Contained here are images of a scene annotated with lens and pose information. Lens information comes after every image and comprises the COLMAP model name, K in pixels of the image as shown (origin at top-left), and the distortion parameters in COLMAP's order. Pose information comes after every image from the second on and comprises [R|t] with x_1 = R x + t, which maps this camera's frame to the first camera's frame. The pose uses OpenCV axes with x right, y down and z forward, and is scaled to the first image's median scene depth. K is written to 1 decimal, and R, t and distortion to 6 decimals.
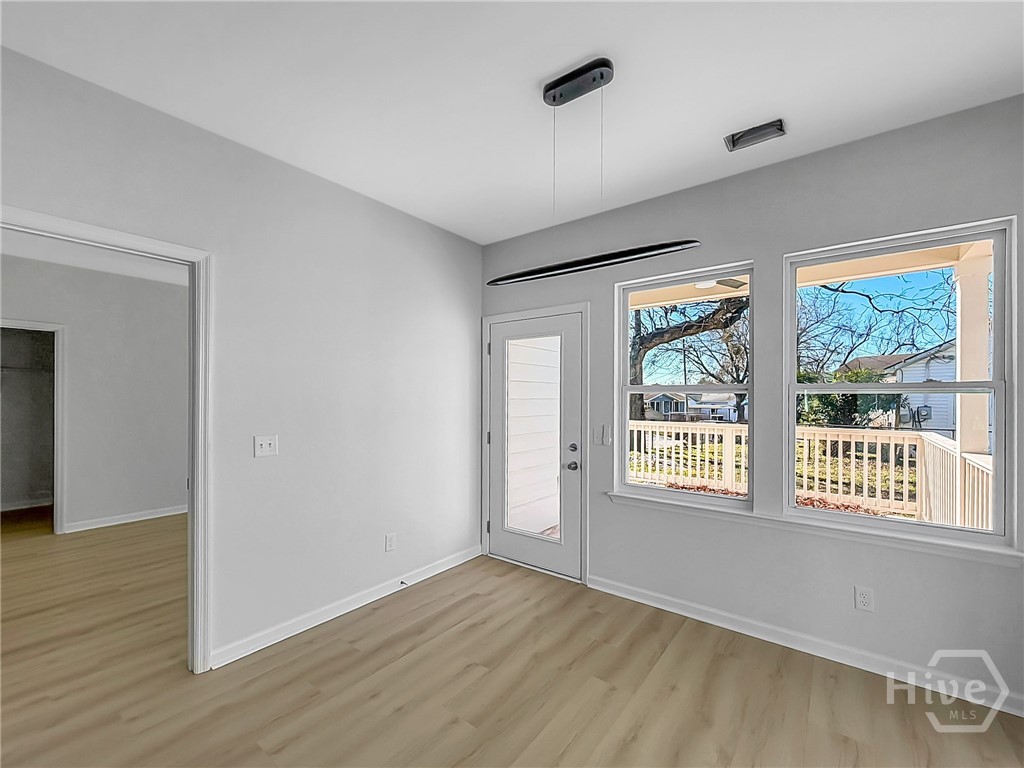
lens RADIAL K [[425.5, 0, 513.7], [0, 425.5, 398.4], [0, 0, 1]] dist [0.002207, 0.000070]
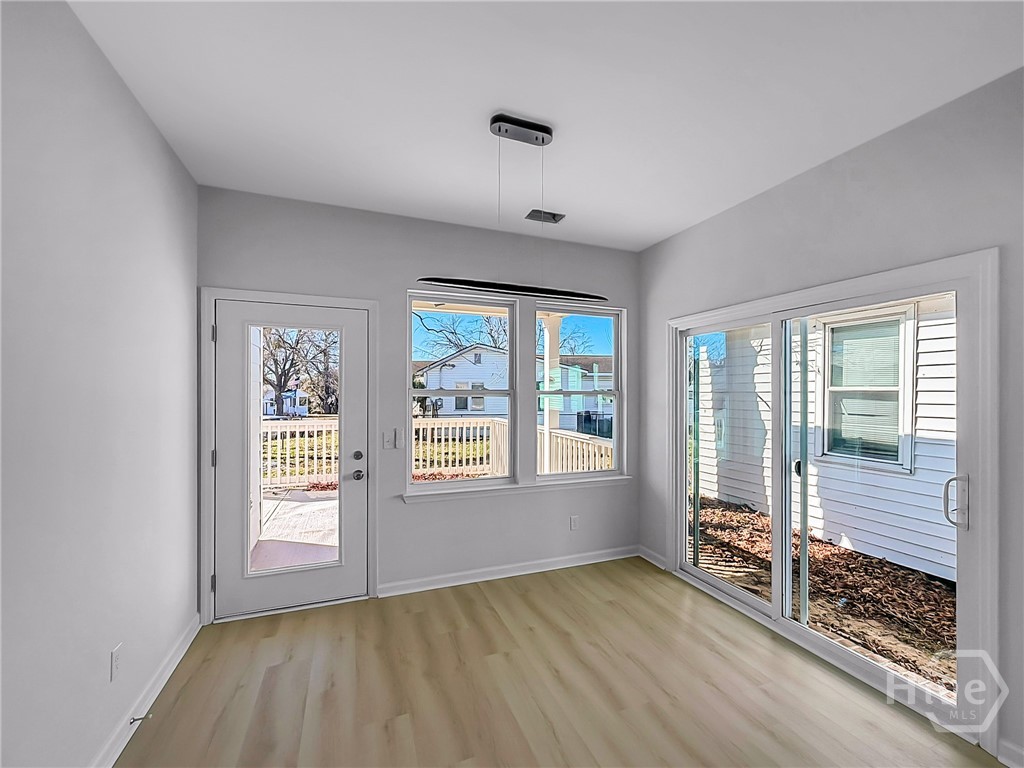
lens RADIAL K [[418.7, 0, 512.0], [0, 418.7, 393.8], [0, 0, 1]] dist [-0.000569, -0.000205]
pose [[0.527906, -0.001595, 0.849302, -0.454755], [-0.002501, 0.999991, 0.003432, -0.021937], [-0.849299, -0.003936, 0.527897, 0.239805]]
